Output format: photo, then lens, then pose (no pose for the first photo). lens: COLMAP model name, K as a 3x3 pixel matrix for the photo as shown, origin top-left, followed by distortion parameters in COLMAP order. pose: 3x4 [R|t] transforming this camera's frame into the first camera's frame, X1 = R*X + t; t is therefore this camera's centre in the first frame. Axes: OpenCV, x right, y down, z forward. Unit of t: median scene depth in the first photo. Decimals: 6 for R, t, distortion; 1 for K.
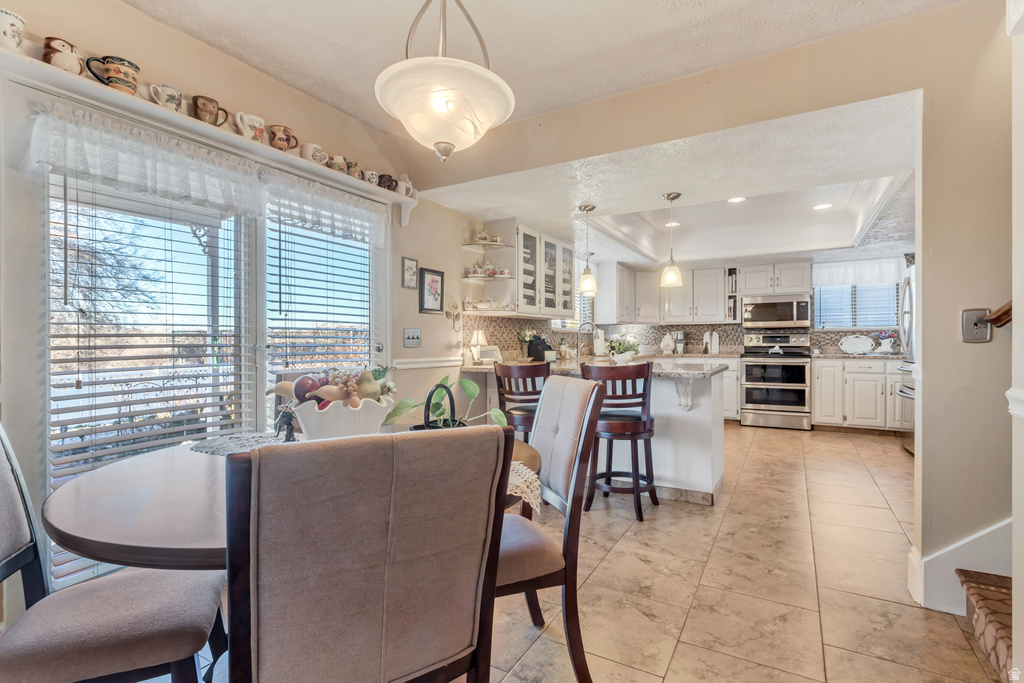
lens RADIAL K [[491.3, 0, 518.7], [0, 491.3, 343.3], [0, 0, 1]] dist [0.020902, 0.000508]
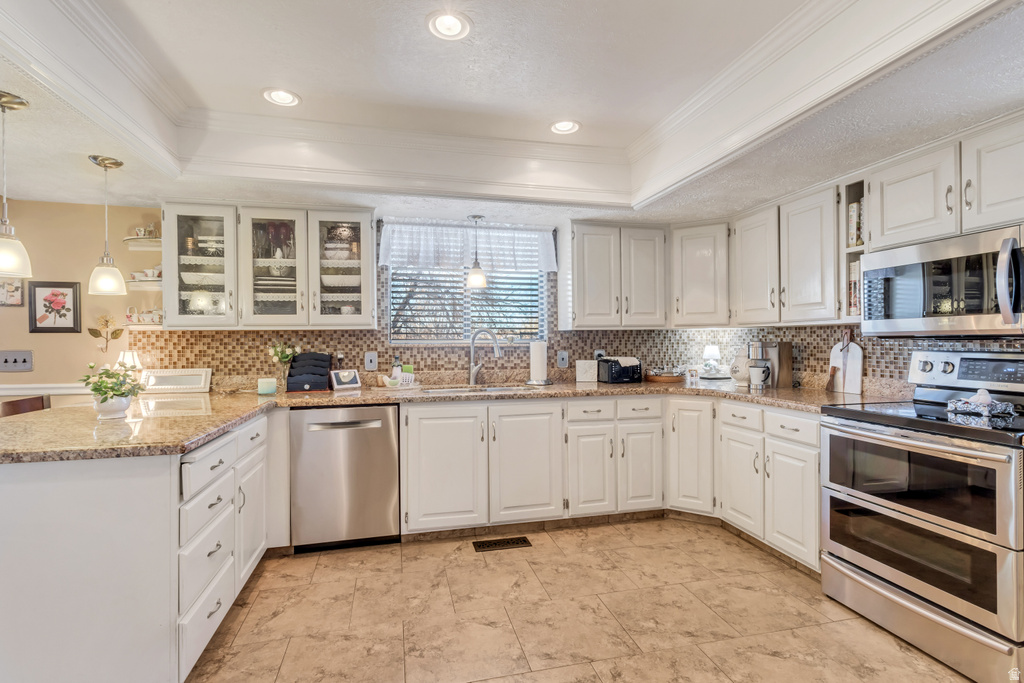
lens RADIAL K [[488.6, 0, 512.6], [0, 488.6, 337.7], [0, 0, 1]] dist [0.001450, 0.001223]
pose [[0.679605, -0.003552, -0.733570, 0.977055], [-0.002592, 0.999970, -0.007244, -0.046482], [0.733574, 0.006824, 0.679575, 0.986450]]
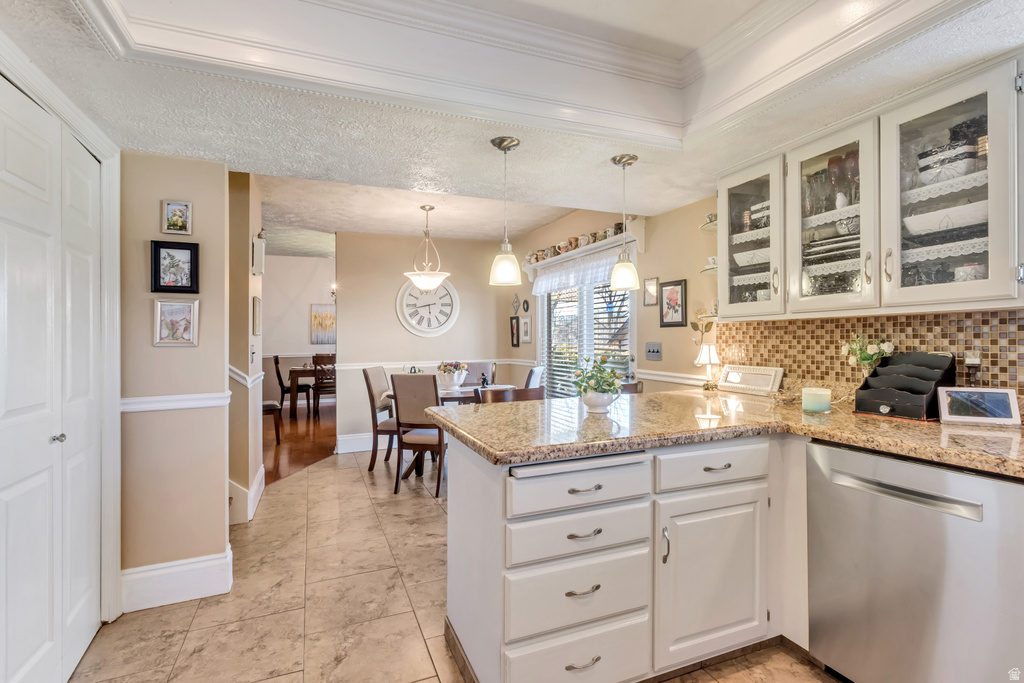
lens RADIAL K [[488.6, 0, 512.6], [0, 488.6, 337.7], [0, 0, 1]] dist [0.001450, 0.001223]
pose [[-0.622008, 0.014335, -0.782880, 0.749230], [0.011481, 0.999892, 0.009186, -0.050617], [0.782927, -0.003275, -0.622105, 1.323834]]
